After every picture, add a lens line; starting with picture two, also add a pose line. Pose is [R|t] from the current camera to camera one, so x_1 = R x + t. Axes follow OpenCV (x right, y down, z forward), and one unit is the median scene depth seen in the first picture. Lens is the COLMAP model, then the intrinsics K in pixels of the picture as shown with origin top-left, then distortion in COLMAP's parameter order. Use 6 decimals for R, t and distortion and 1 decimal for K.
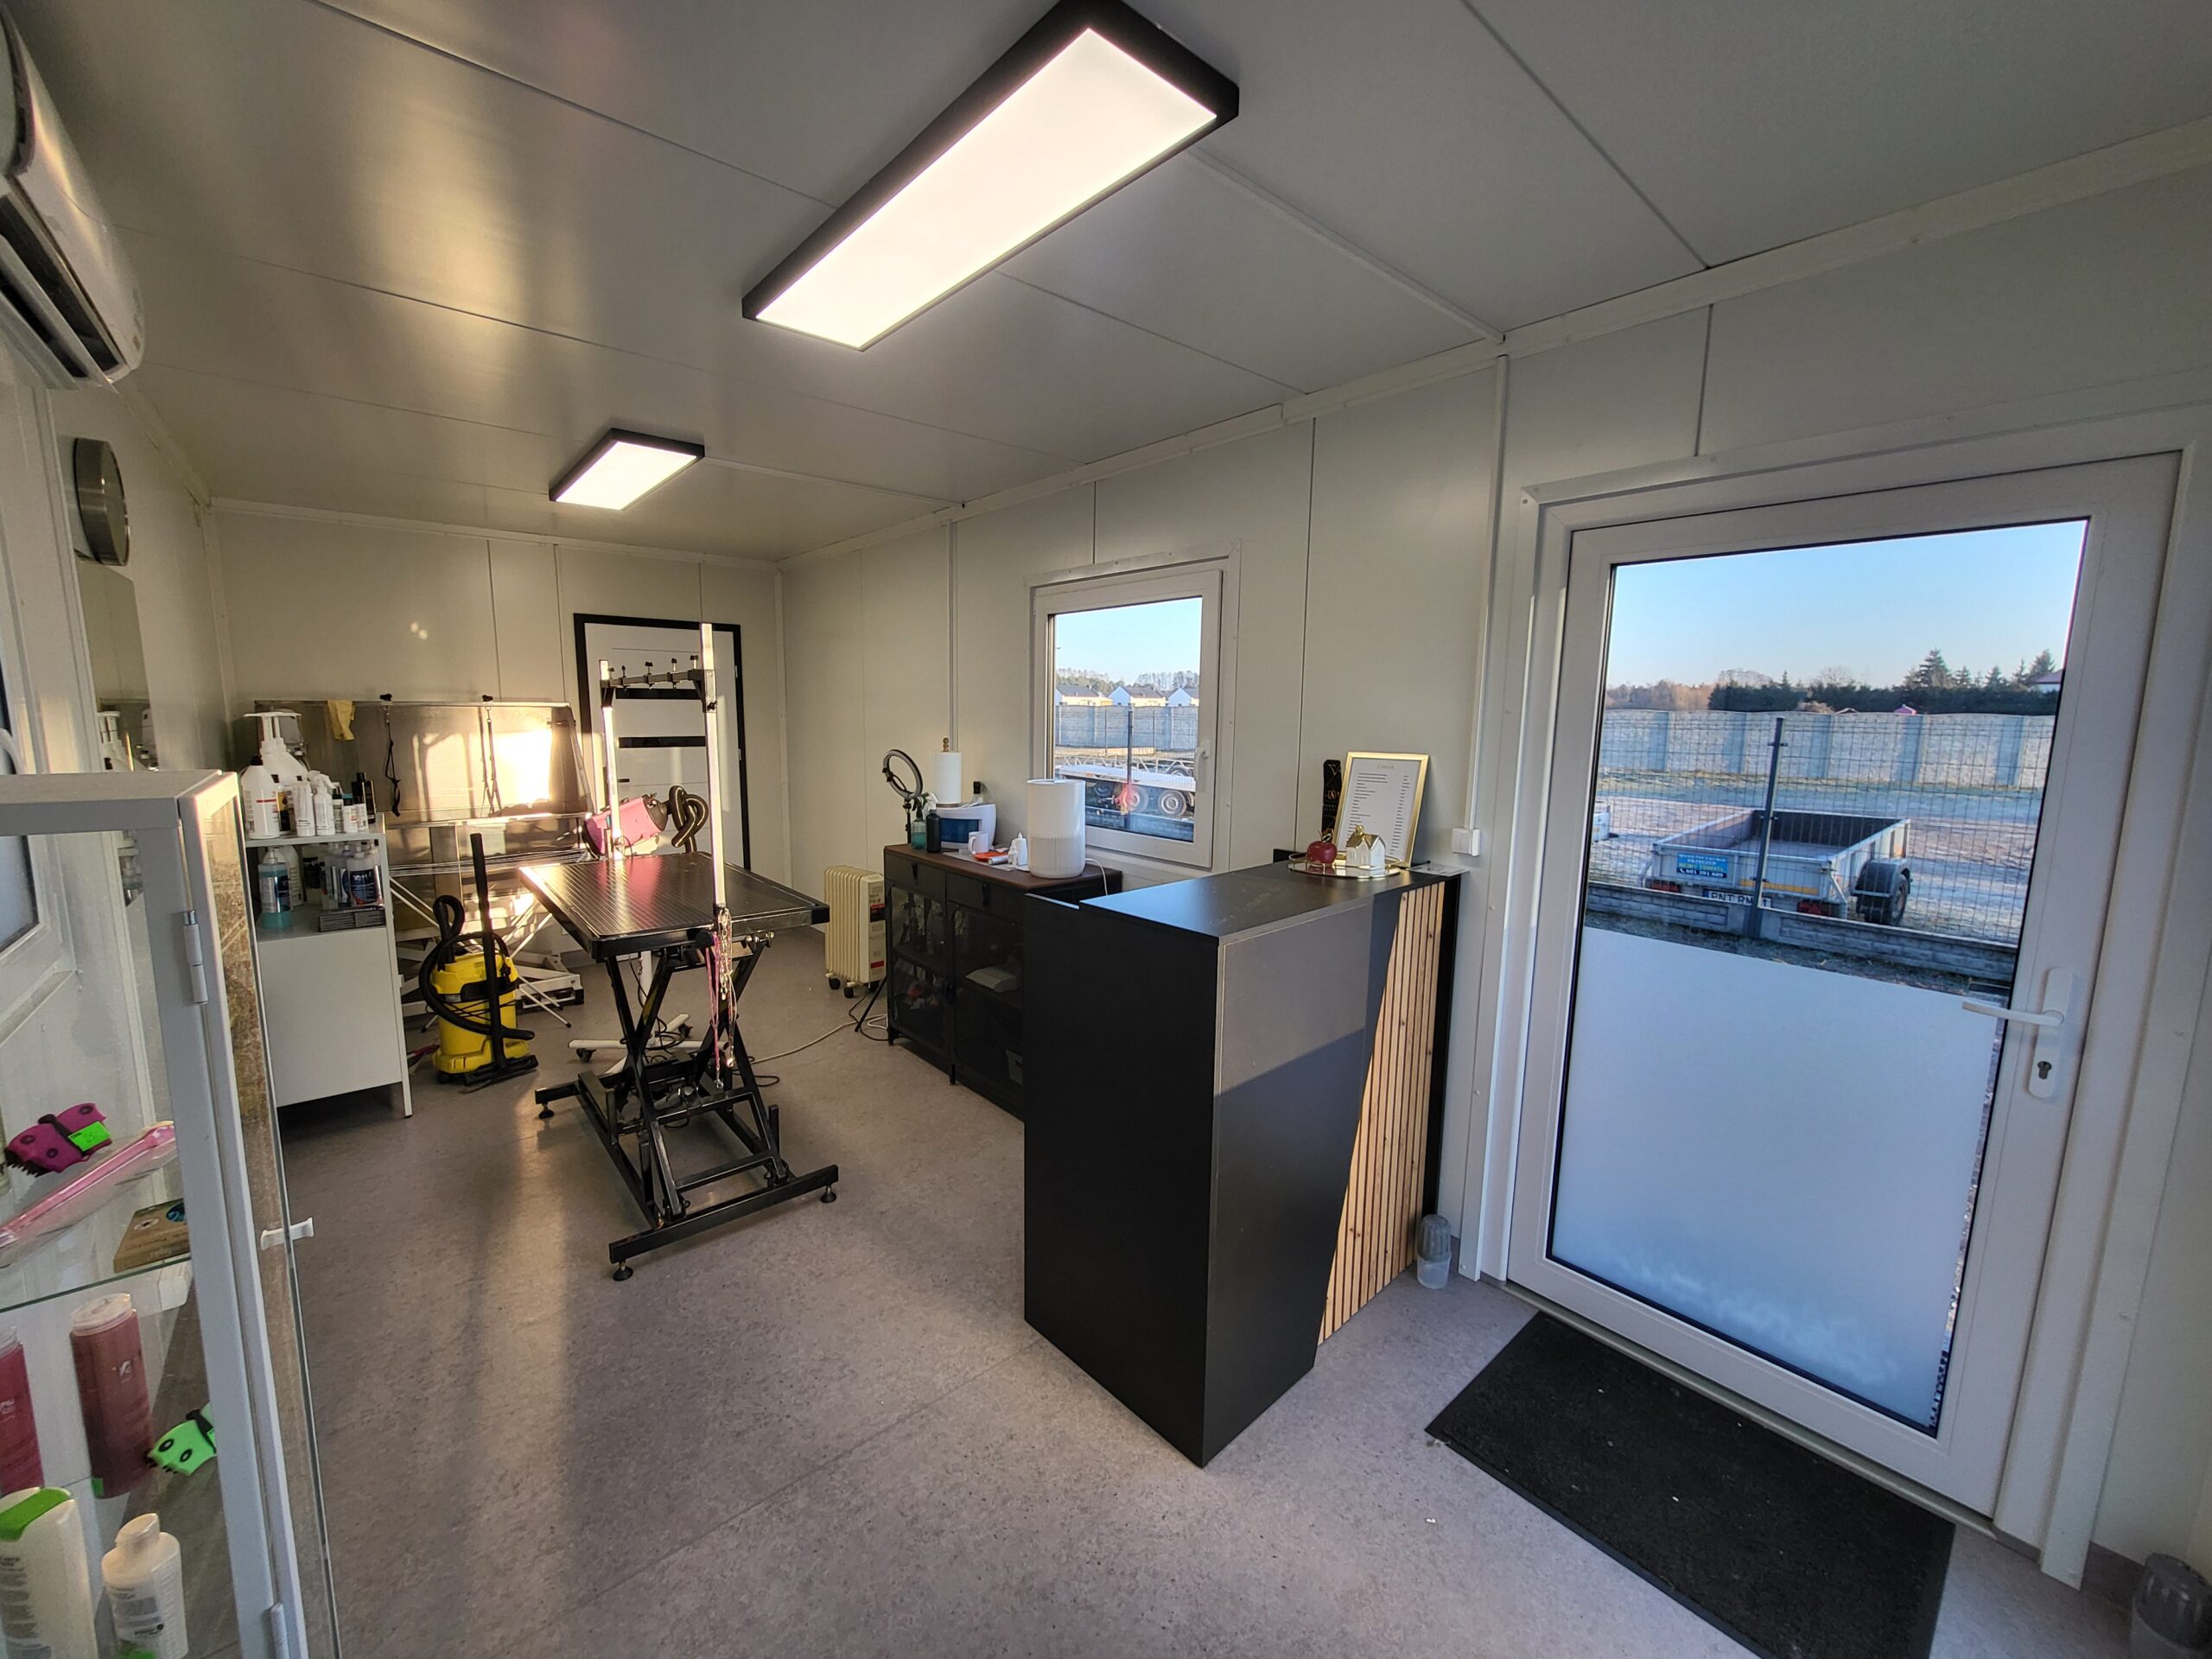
lens RADIAL K [[874.3, 0, 1097.2], [0, 874.3, 829.6], [0, 0, 1]] dist [-0.002656, -0.000170]
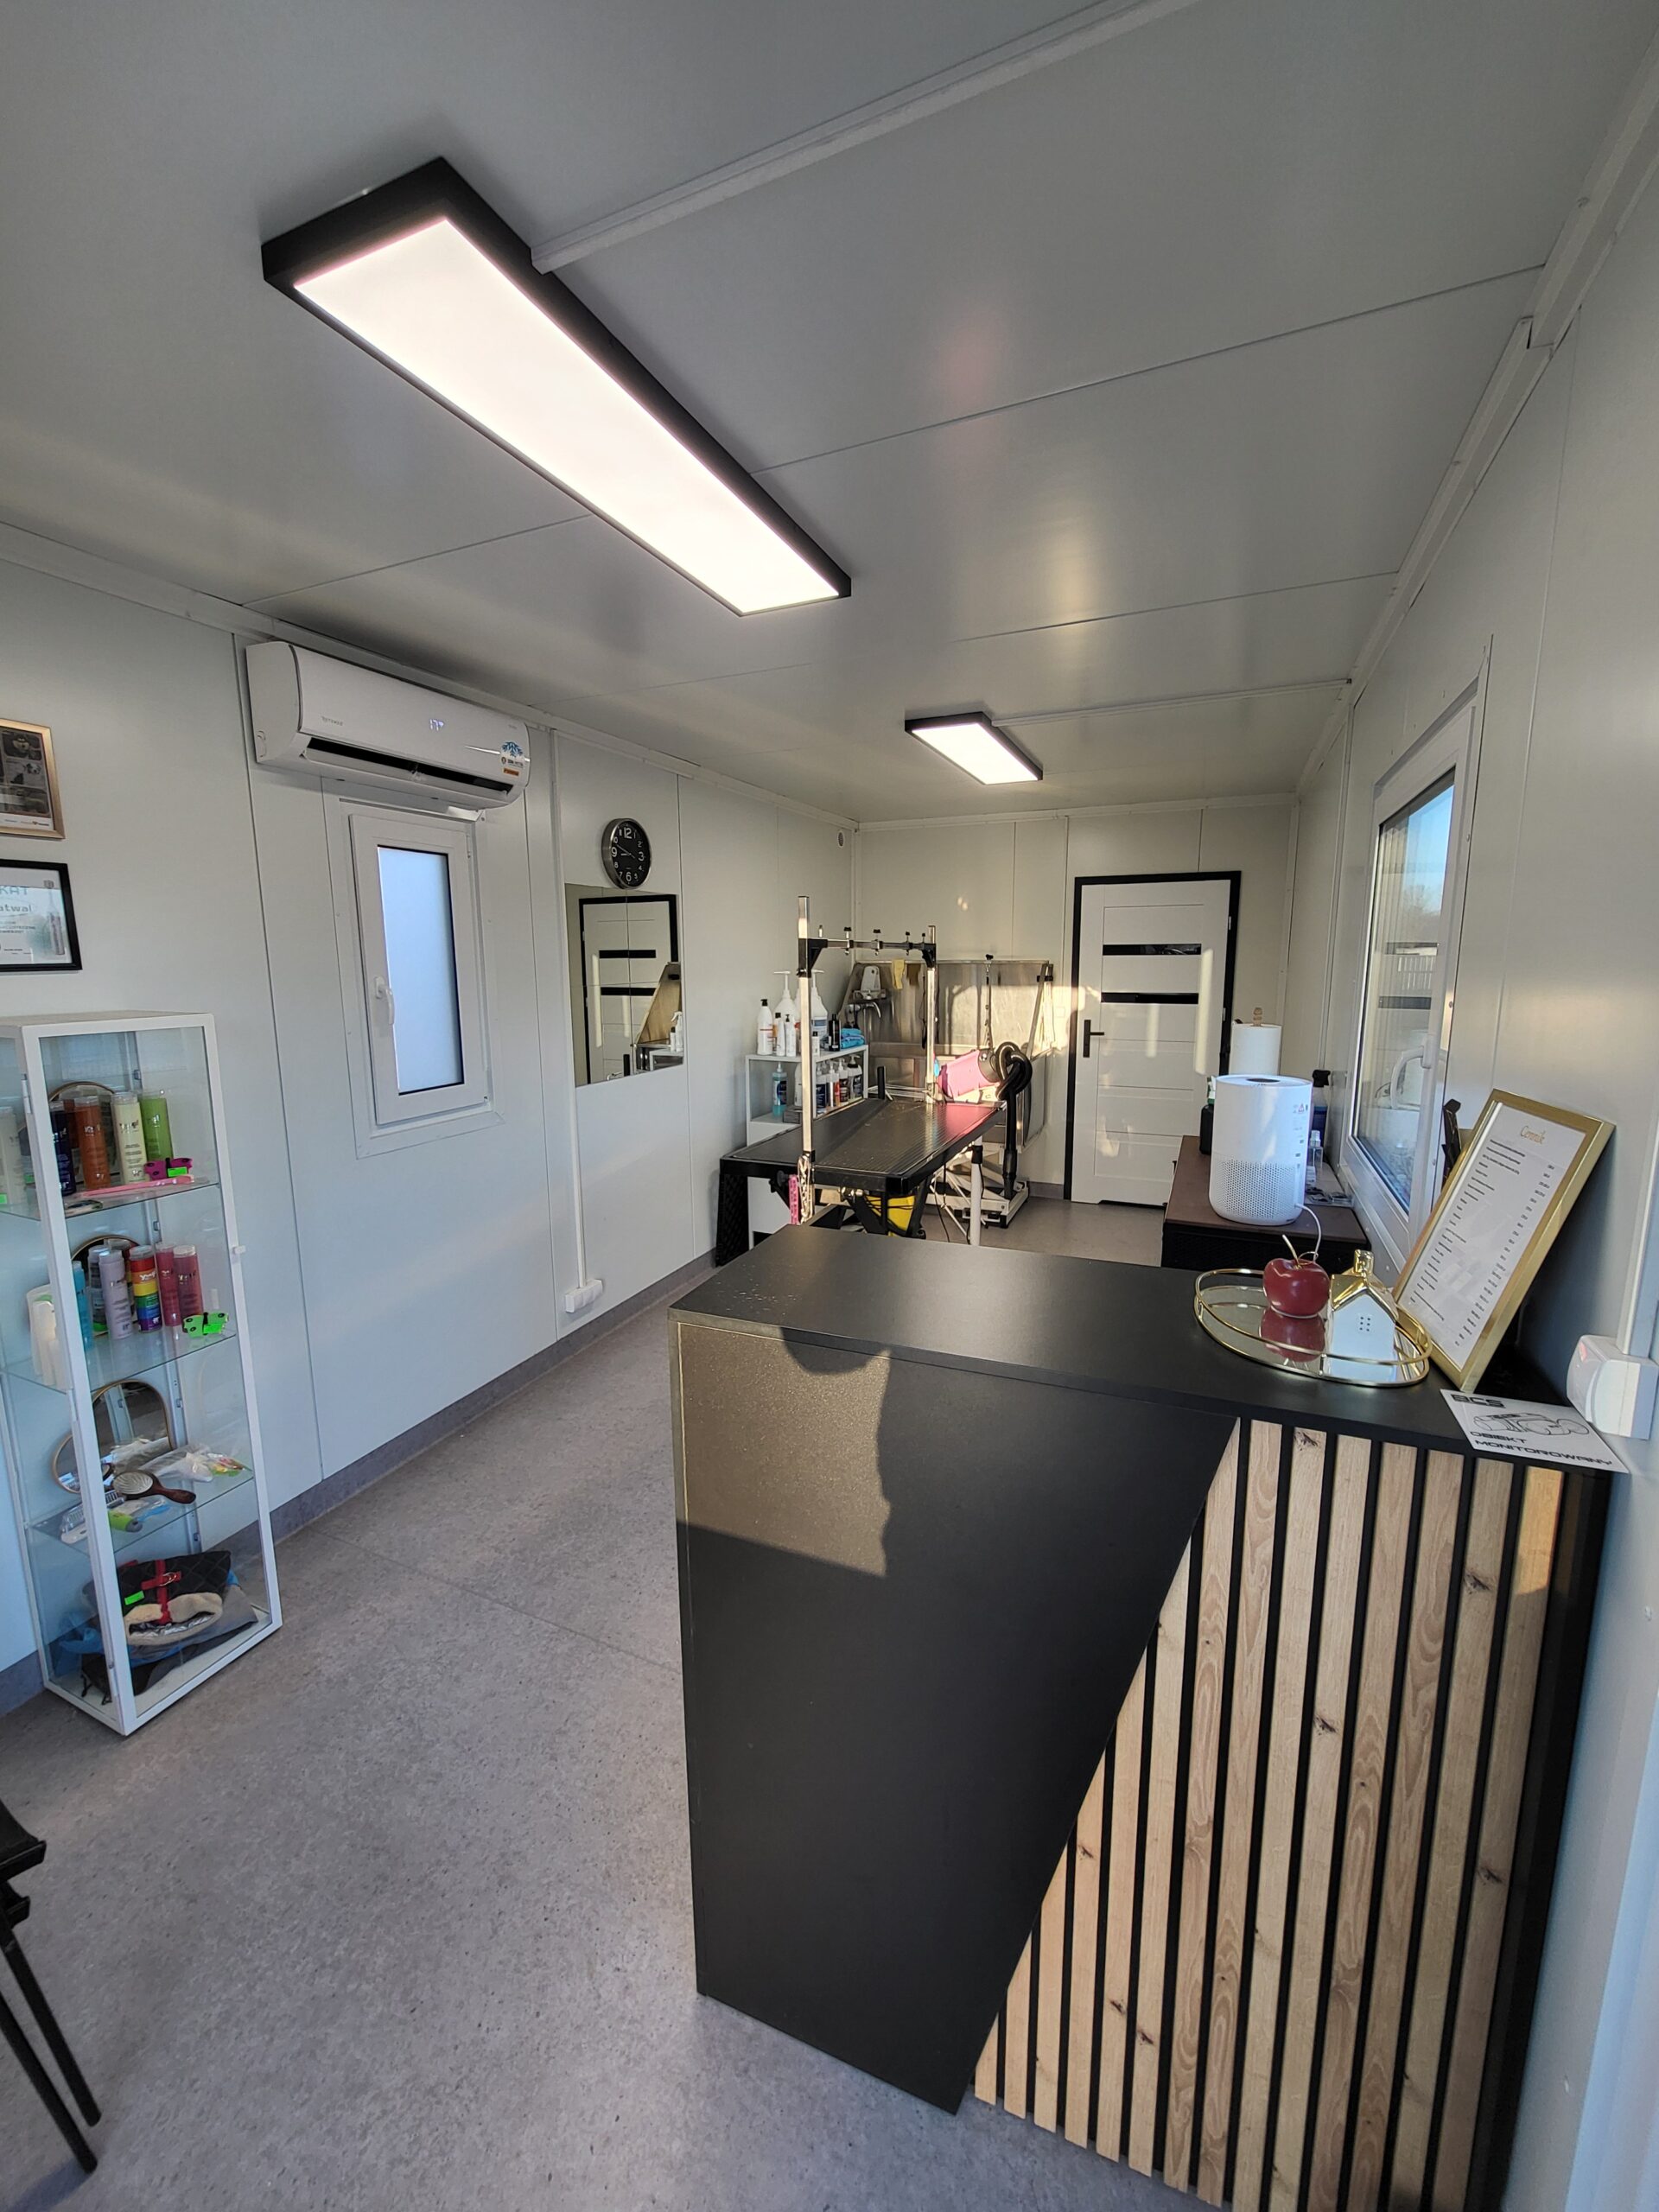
lens RADIAL K [[874.3, 0, 823.0], [0, 874.3, 1090.2], [0, 0, 1]] dist [-0.002656, -0.000170]
pose [[0.421867, 0.129071, -0.897424, 0.302314], [-0.115246, 0.989420, 0.088126, -0.049406], [0.899303, 0.066247, 0.432278, 0.292419]]
